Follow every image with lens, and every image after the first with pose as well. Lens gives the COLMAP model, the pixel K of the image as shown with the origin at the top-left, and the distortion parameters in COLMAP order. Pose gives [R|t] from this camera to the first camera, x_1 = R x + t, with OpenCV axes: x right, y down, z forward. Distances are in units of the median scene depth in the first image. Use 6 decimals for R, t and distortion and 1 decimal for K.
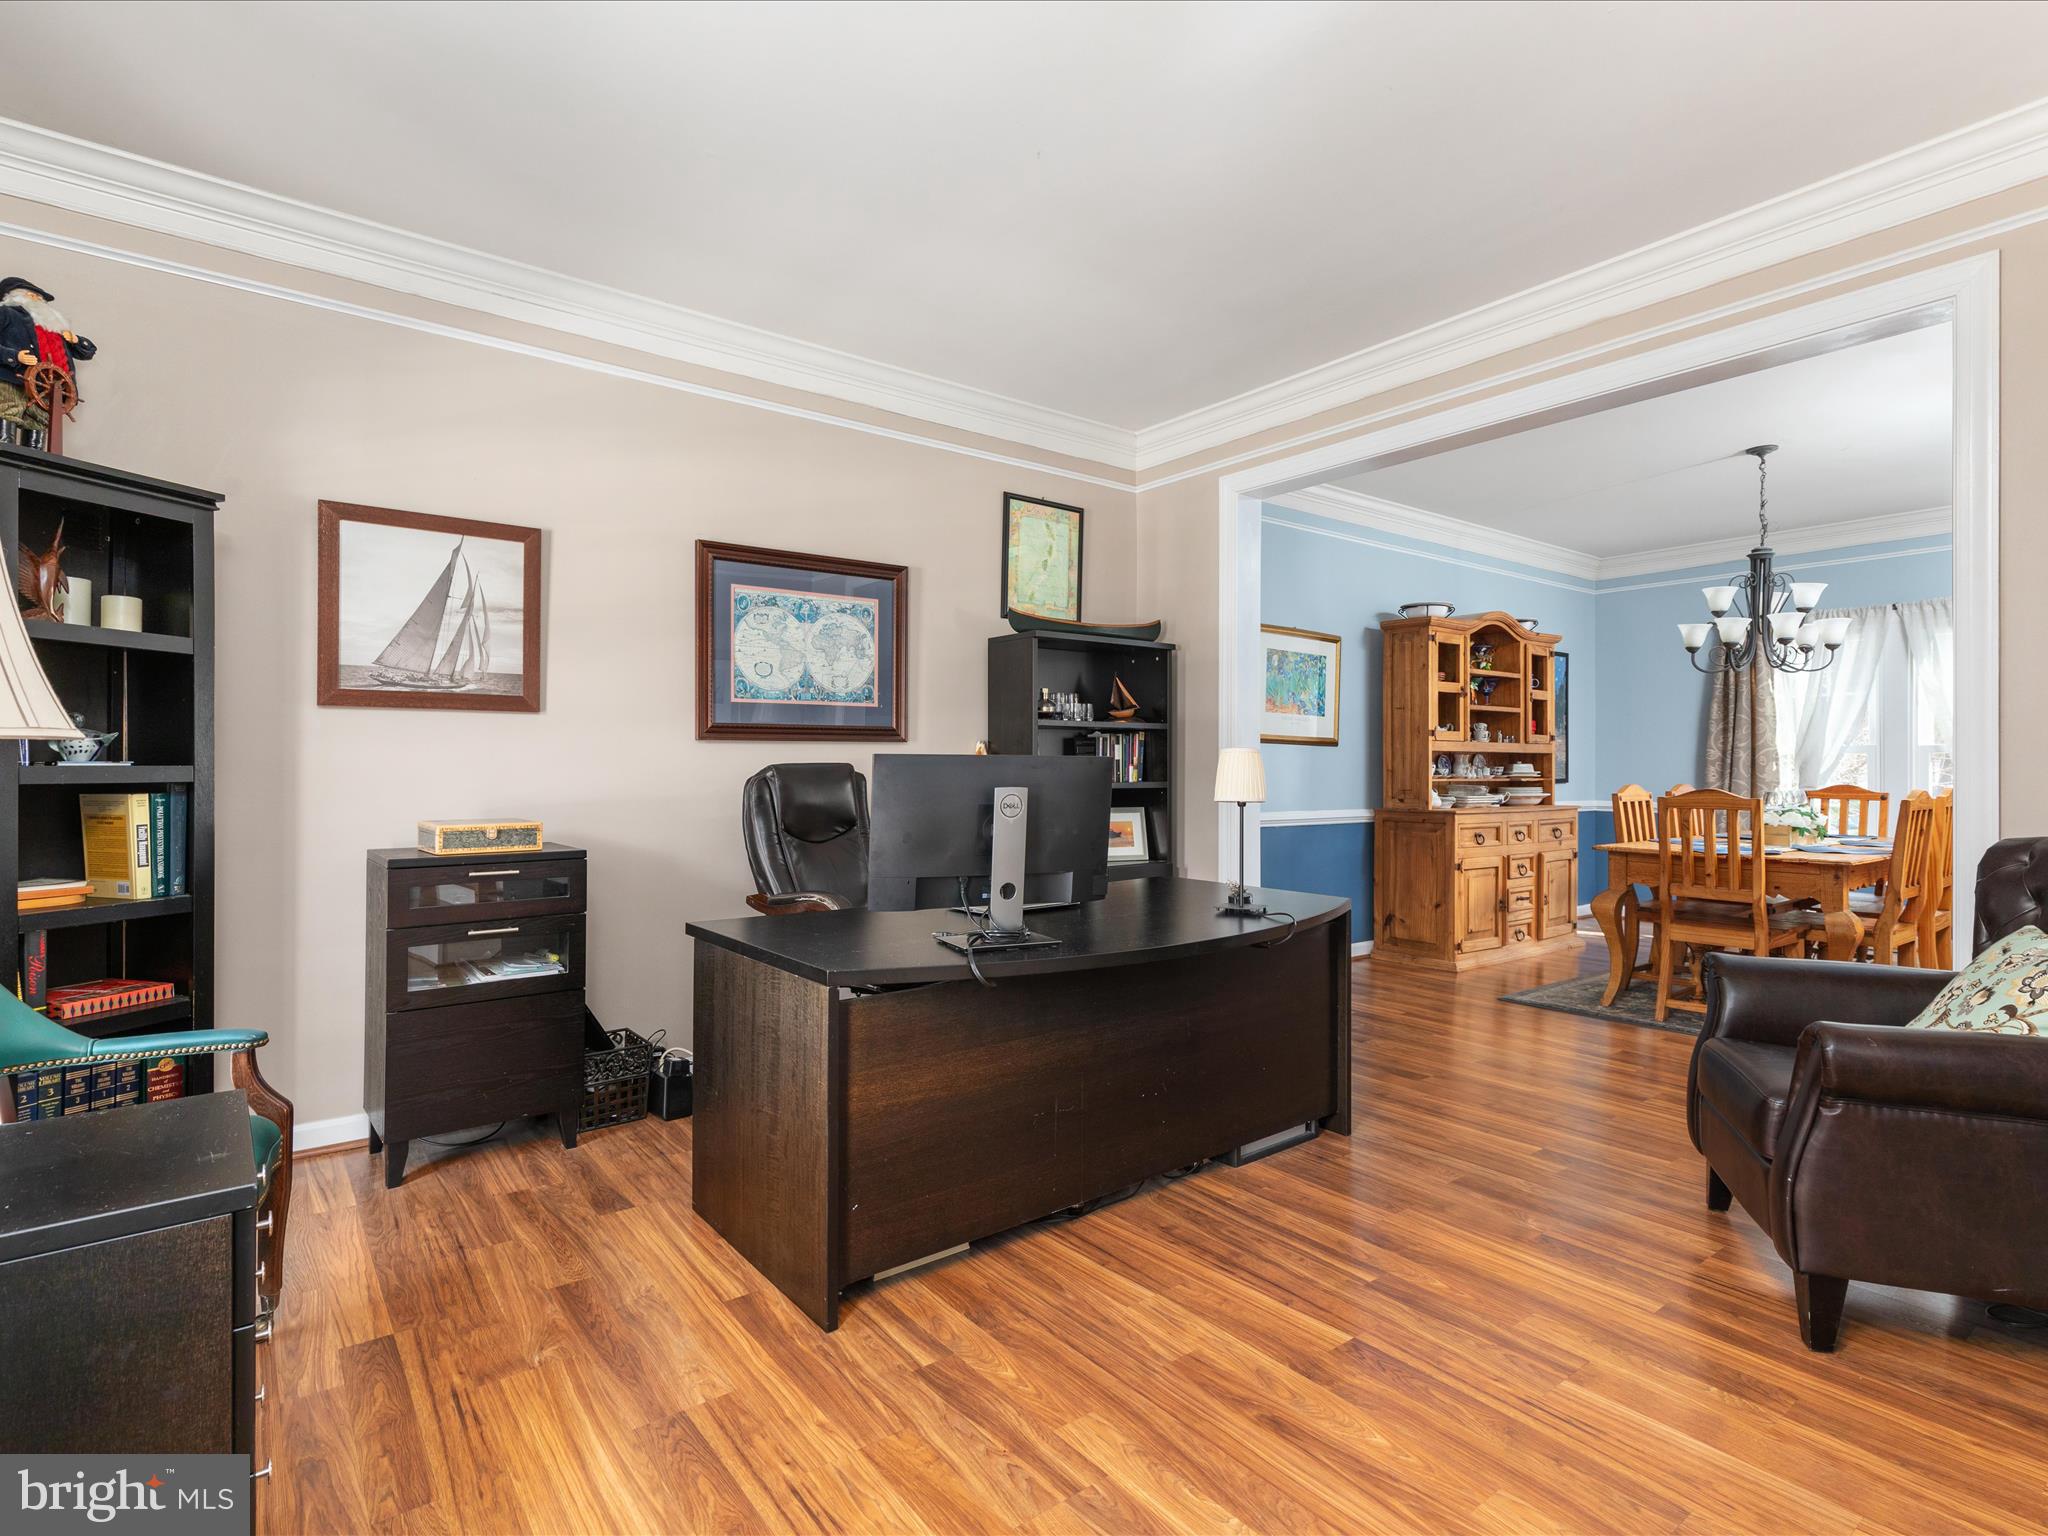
lens RADIAL K [[1037.9, 0, 1024.0], [0, 1037.9, 768.0], [0, 0, 1]] dist [0.004817, 0.000984]
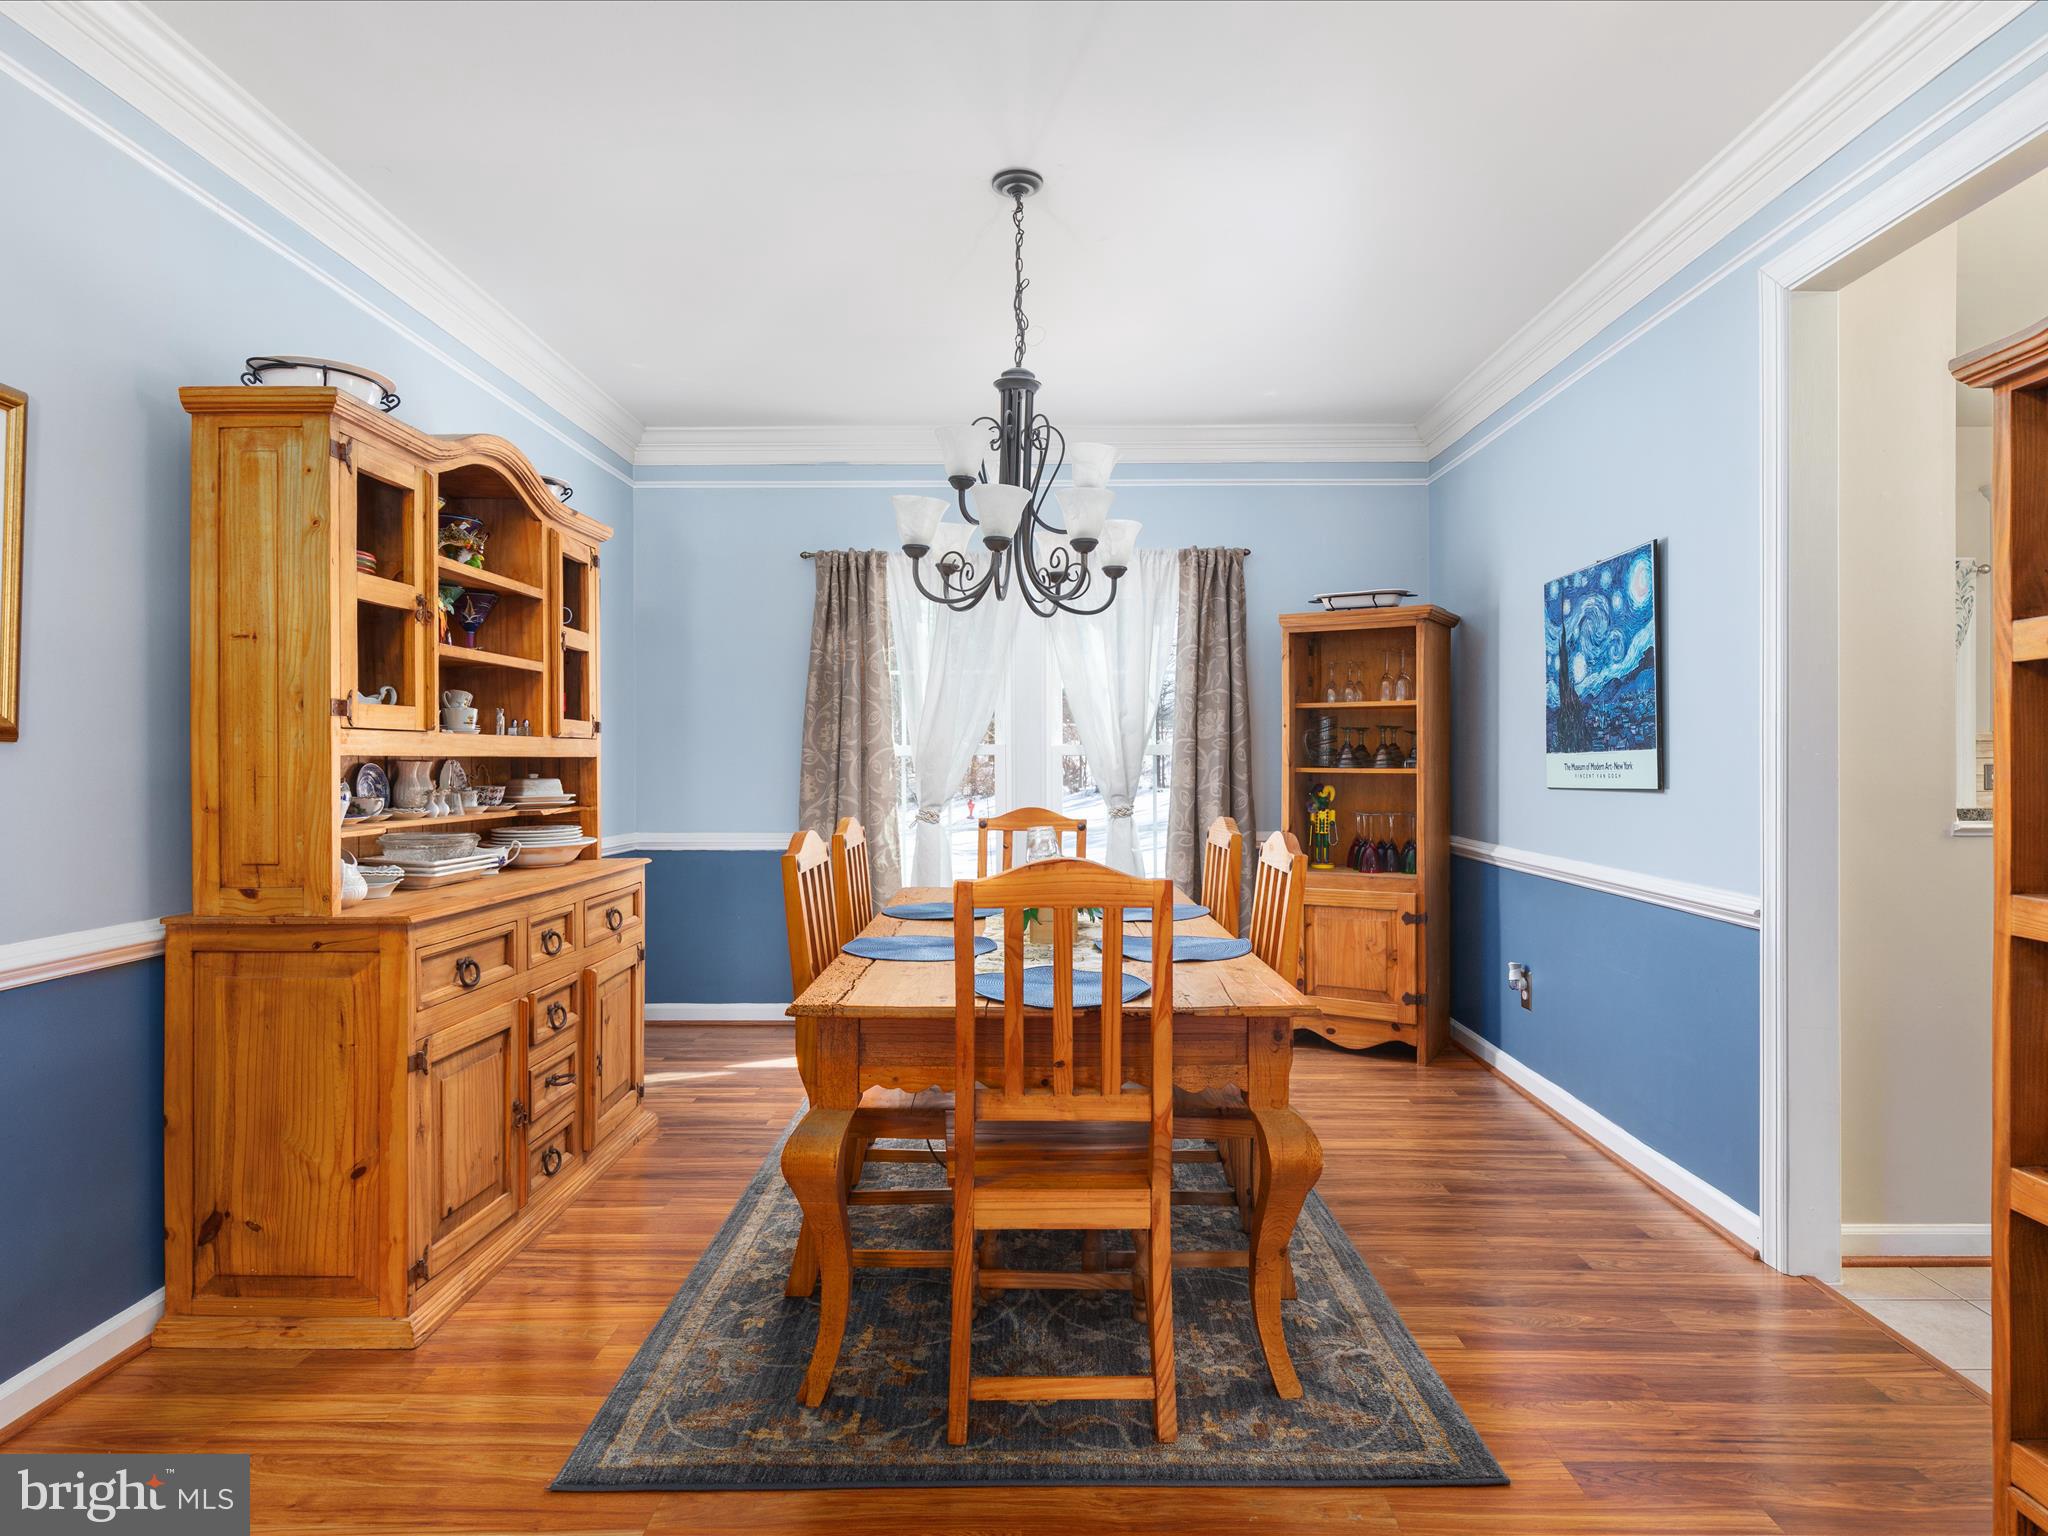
lens RADIAL K [[1154.2, 0, 1024.0], [0, 1154.2, 768.0], [0, 0, 1]] dist [0.001686, 0.001418]
pose [[0.613731, -0.007790, 0.789477, 0.209612], [0.000149, 0.999952, 0.009752, -0.015735], [-0.789515, -0.005868, 0.613703, 0.535206]]
